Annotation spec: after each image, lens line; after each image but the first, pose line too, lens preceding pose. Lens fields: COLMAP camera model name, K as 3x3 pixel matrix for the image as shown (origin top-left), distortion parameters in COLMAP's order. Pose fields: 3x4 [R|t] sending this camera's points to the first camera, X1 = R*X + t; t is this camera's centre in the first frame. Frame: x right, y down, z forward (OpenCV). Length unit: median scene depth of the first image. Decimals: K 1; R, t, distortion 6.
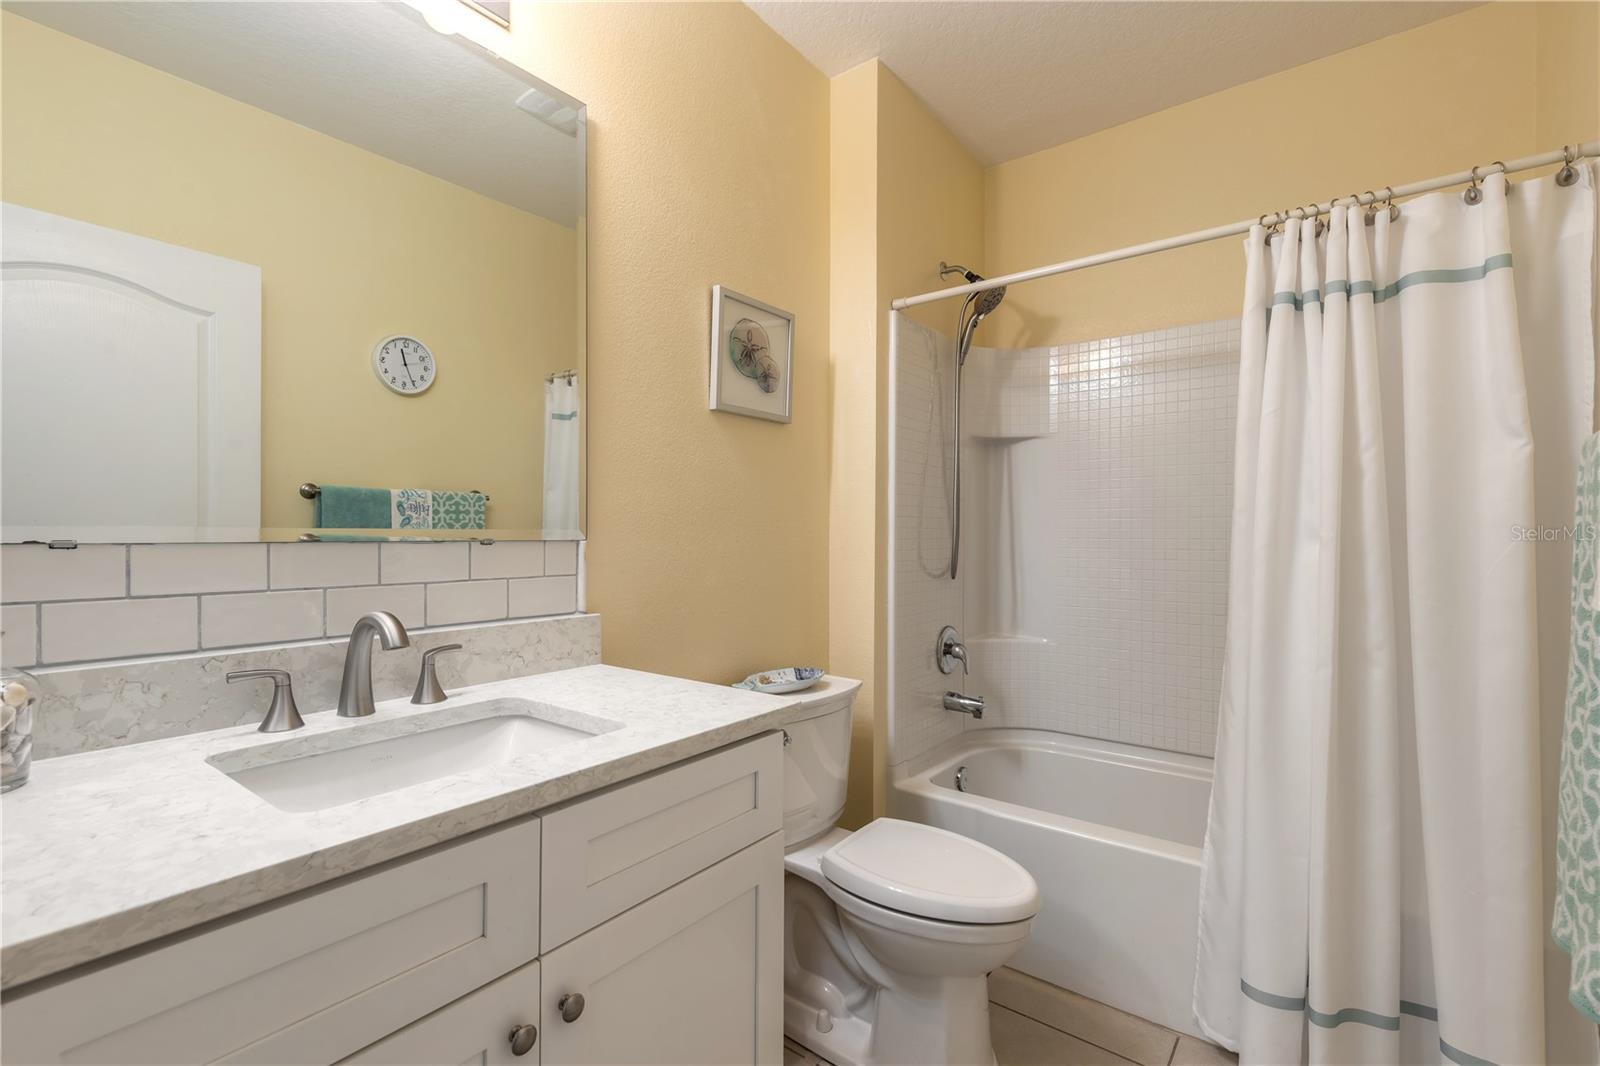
lens RADIAL K [[724.7, 0, 799.5], [0, 724.7, 537.1], [0, 0, 1]] dist [0.019676, 0.000017]
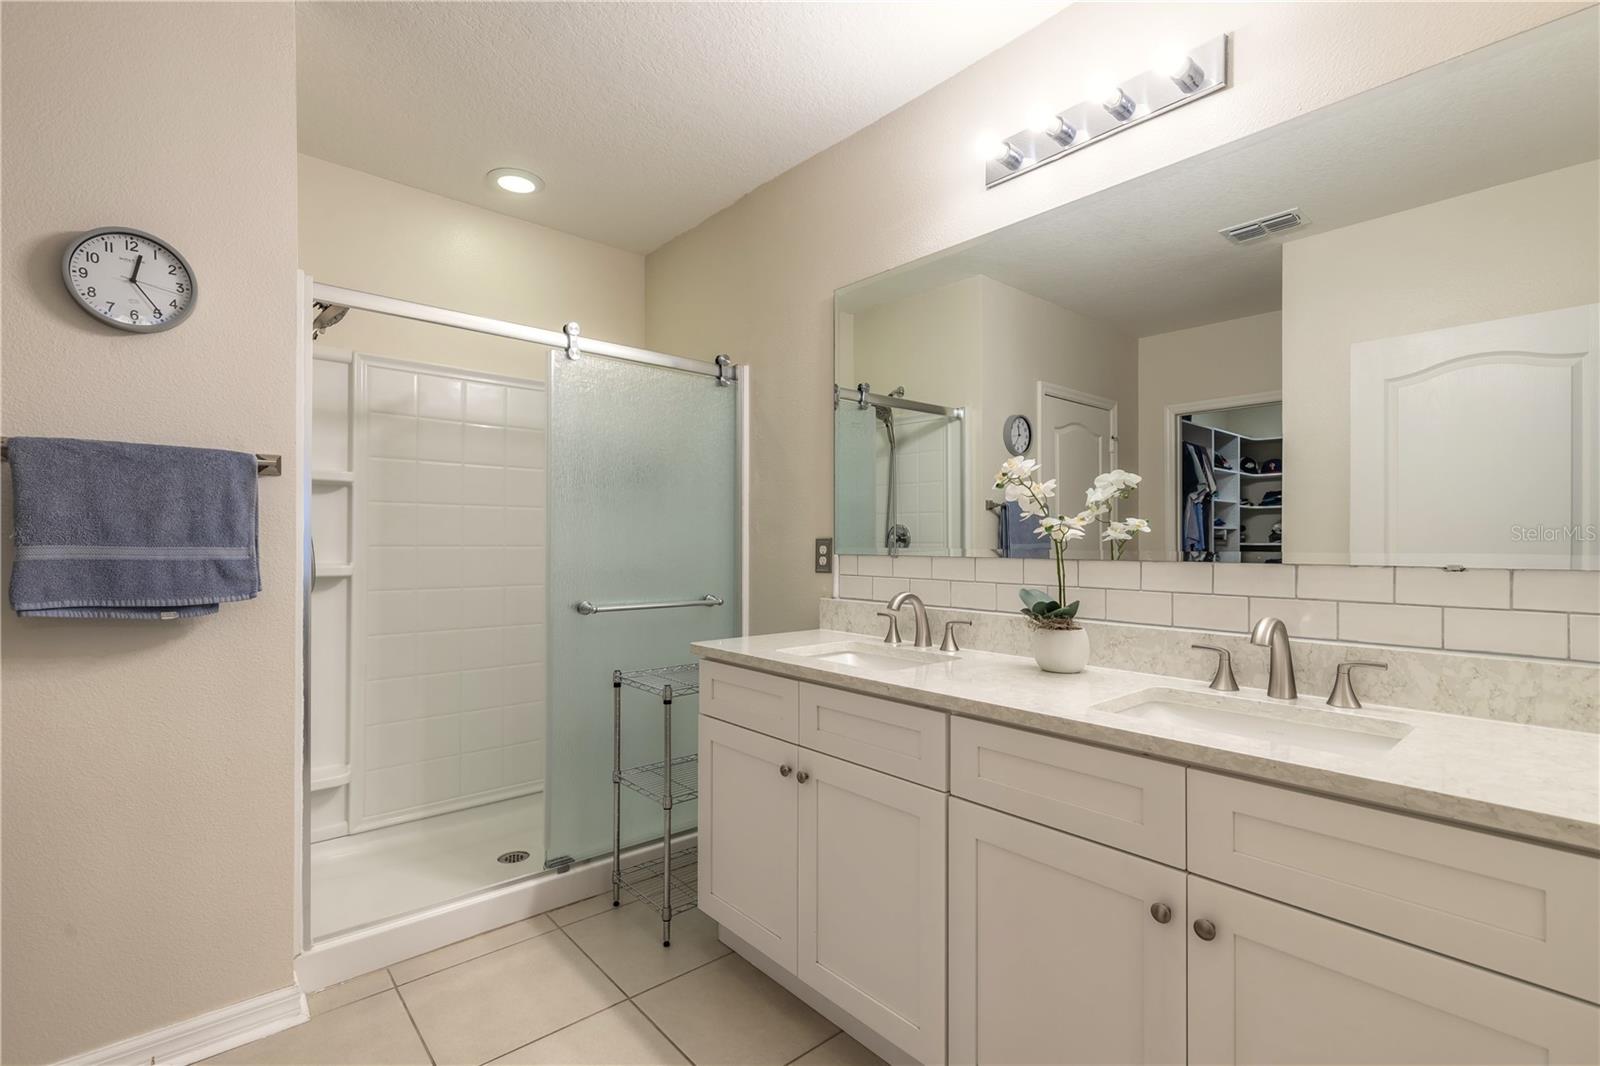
lens RADIAL K [[724.7, 0, 799.5], [0, 724.7, 537.1], [0, 0, 1]] dist [0.019676, 0.000017]
pose [[-0.208896, -0.019367, -0.977746, 0.809588], [-0.017094, 0.999723, -0.016151, -0.005584], [0.977788, 0.013340, -0.209170, 0.420535]]
